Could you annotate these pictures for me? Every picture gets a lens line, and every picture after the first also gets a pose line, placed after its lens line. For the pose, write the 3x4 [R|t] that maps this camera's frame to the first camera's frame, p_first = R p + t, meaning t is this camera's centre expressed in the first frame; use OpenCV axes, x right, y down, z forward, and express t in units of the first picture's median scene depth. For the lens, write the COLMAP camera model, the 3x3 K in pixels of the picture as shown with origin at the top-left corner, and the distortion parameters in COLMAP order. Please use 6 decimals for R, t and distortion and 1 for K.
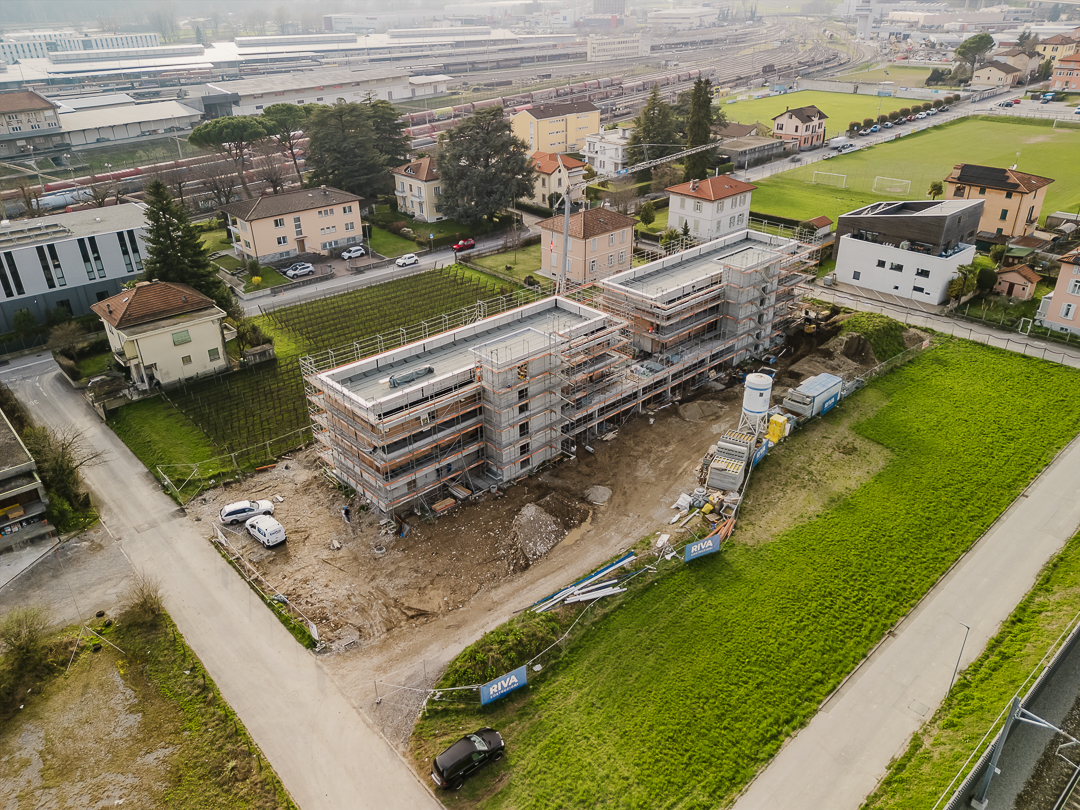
lens RADIAL K [[789.6, 0, 546.7], [0, 789.6, 408.1], [0, 0, 1]] dist [0.064542, -0.063318]
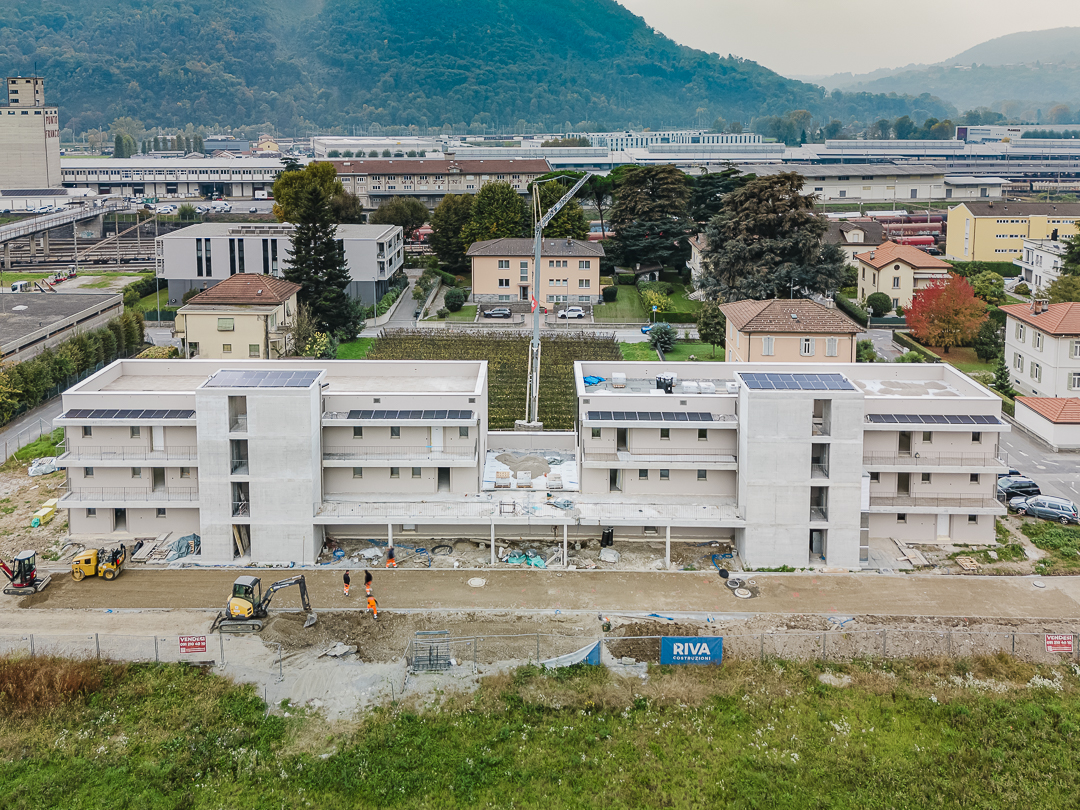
lens RADIAL K [[866.4, 0, 532.0], [0, 866.4, 187.7], [0, 0, 1]] dist [0.037305, -0.006846]
pose [[0.722842, 0.076035, -0.686818, 0.383157], [-0.333156, 0.909129, -0.249984, -0.068708], [0.605398, 0.409516, 0.682488, 0.280407]]
